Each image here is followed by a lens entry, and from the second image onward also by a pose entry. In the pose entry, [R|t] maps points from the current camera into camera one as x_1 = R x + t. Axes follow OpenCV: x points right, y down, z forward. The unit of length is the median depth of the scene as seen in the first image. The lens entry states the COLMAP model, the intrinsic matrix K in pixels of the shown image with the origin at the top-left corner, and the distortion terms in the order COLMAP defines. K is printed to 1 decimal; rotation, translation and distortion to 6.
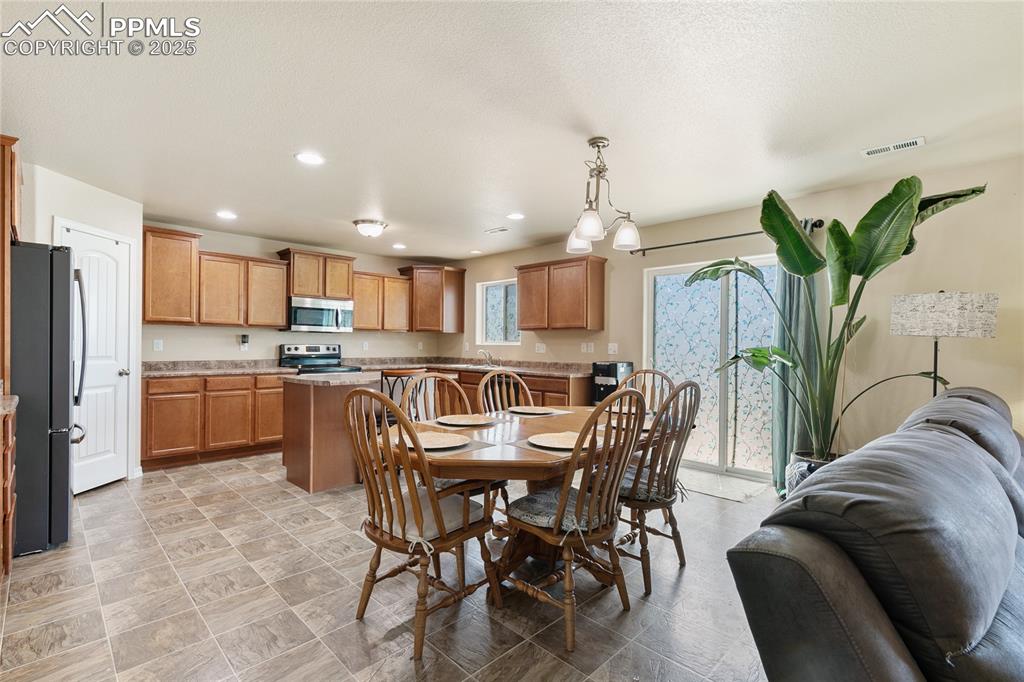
lens RADIAL K [[460.7, 0, 508.3], [0, 460.7, 345.1], [0, 0, 1]] dist [0.004986, -0.000410]
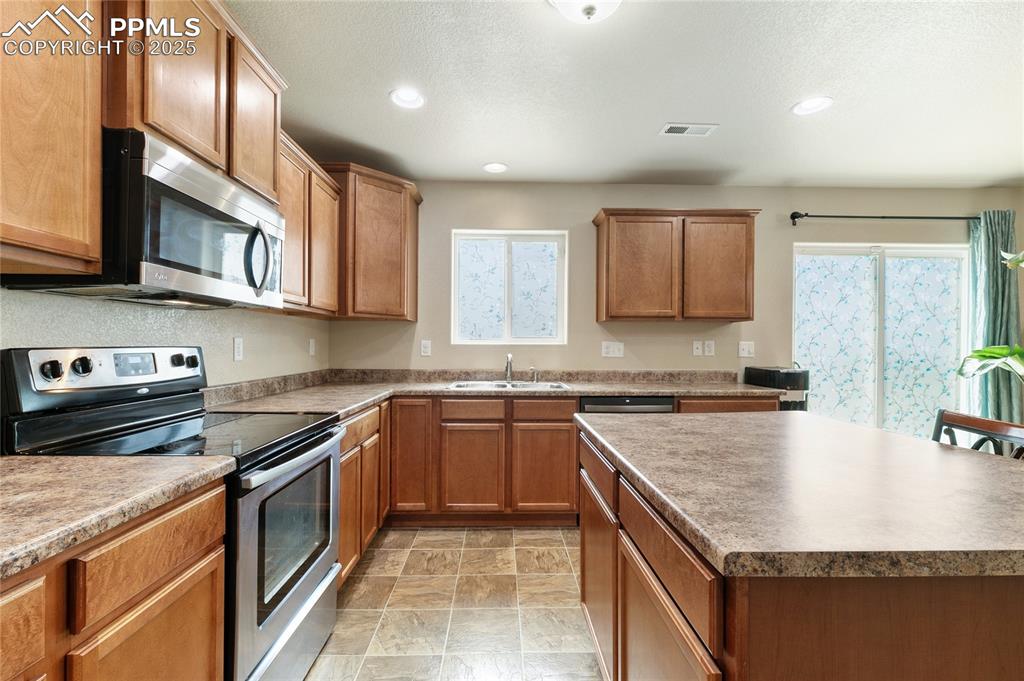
lens RADIAL K [[460.7, 0, 508.6], [0, 460.7, 345.9], [0, 0, 1]] dist [0.004986, -0.000410]
pose [[0.689599, -0.007903, 0.724148, -0.501878], [0.001877, 0.999957, 0.009125, -0.004281], [-0.724189, -0.004934, 0.689584, 0.709133]]
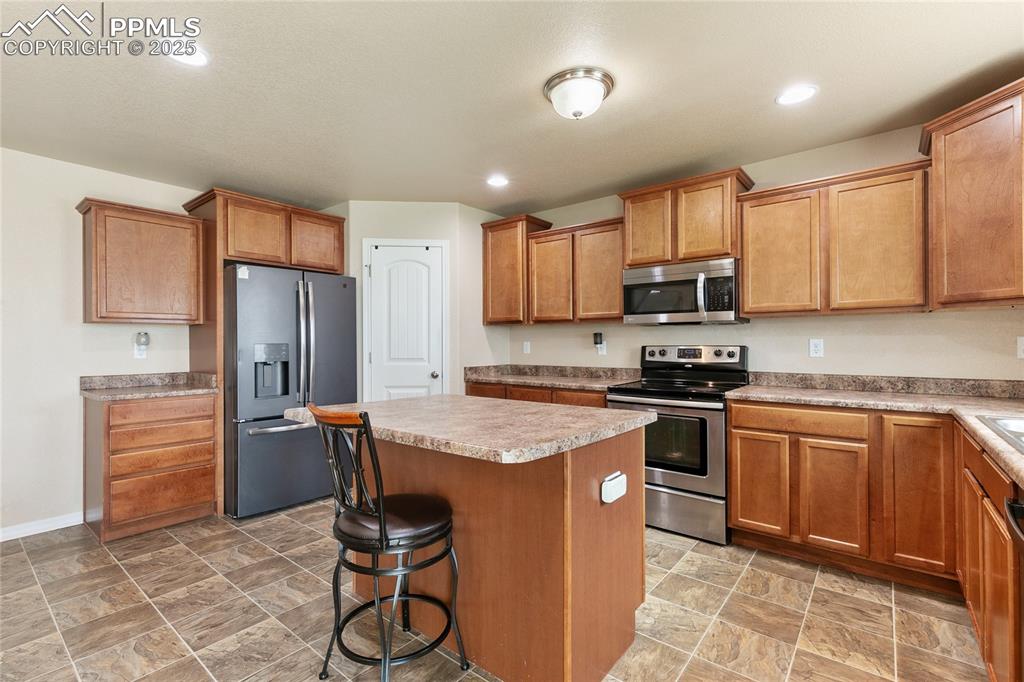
lens RADIAL K [[460.7, 0, 508.4], [0, 460.7, 341.4], [0, 0, 1]] dist [0.004986, -0.000410]
pose [[0.106384, -0.013882, -0.994228, 0.135472], [0.003425, 0.999902, -0.013595, 0.000340], [0.994319, -0.001959, 0.106421, 0.764055]]
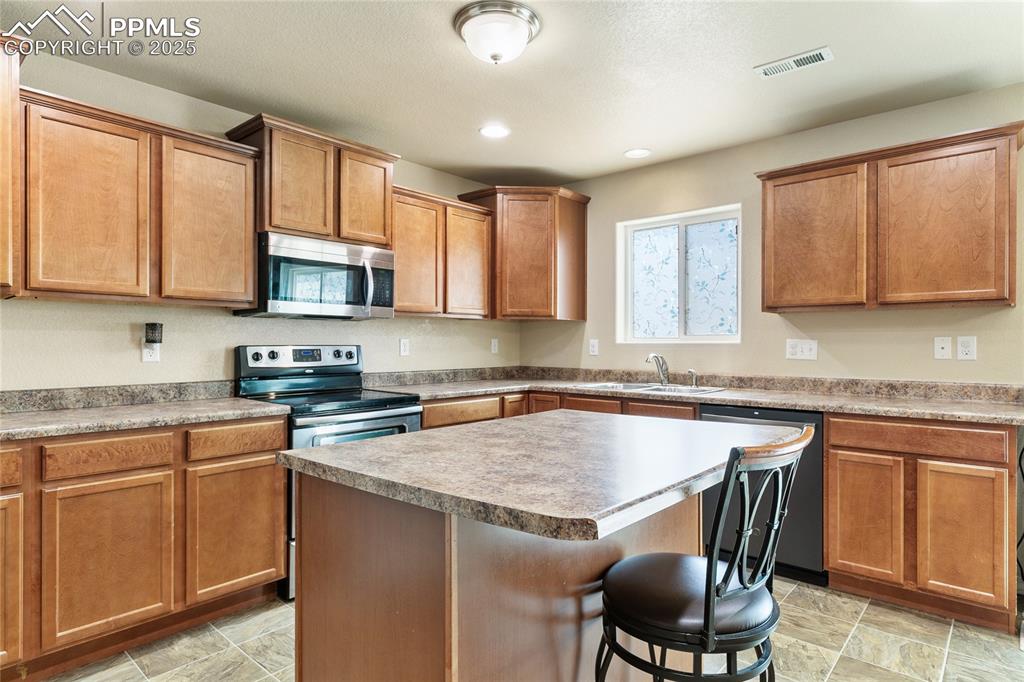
lens RADIAL K [[563.7, 0, 509.7], [0, 563.7, 343.7], [0, 0, 1]] dist [0.004013, 0.003105]
pose [[0.997829, -0.007762, 0.065393, -0.279971], [0.007707, 0.999970, 0.001104, -0.002134], [-0.065399, -0.000598, 0.997859, 0.465876]]
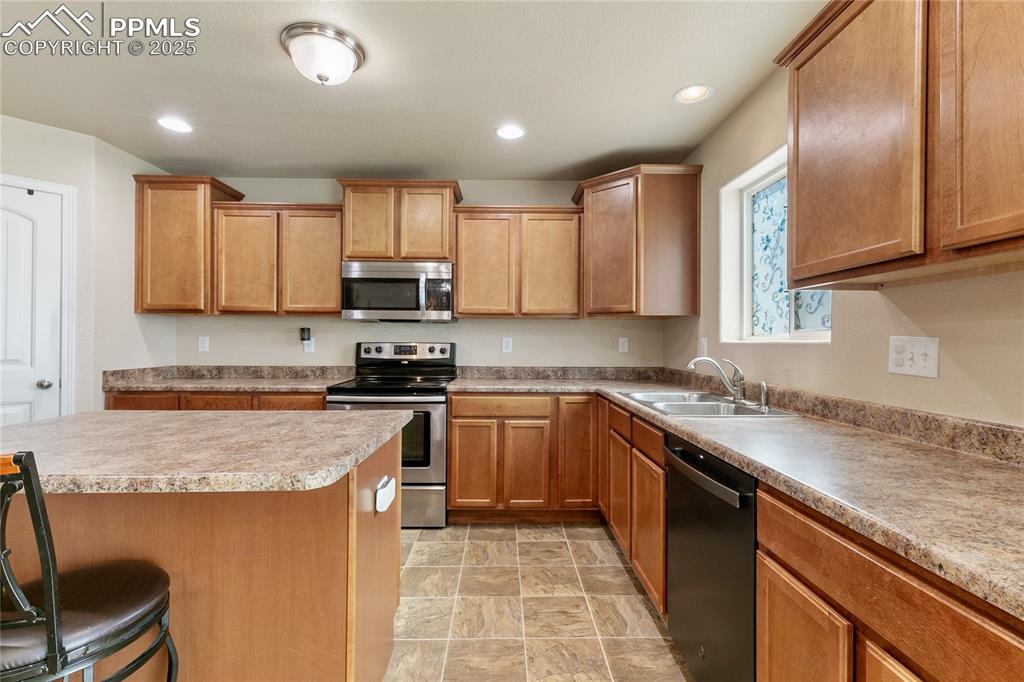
lens RADIAL K [[460.7, 0, 510.3], [0, 460.7, 339.5], [0, 0, 1]] dist [0.004986, -0.000410]
pose [[0.722568, -0.007119, -0.691264, 0.090589], [-0.000084, 0.999946, -0.010386, 0.000681], [0.691300, 0.007562, 0.722528, 0.711578]]
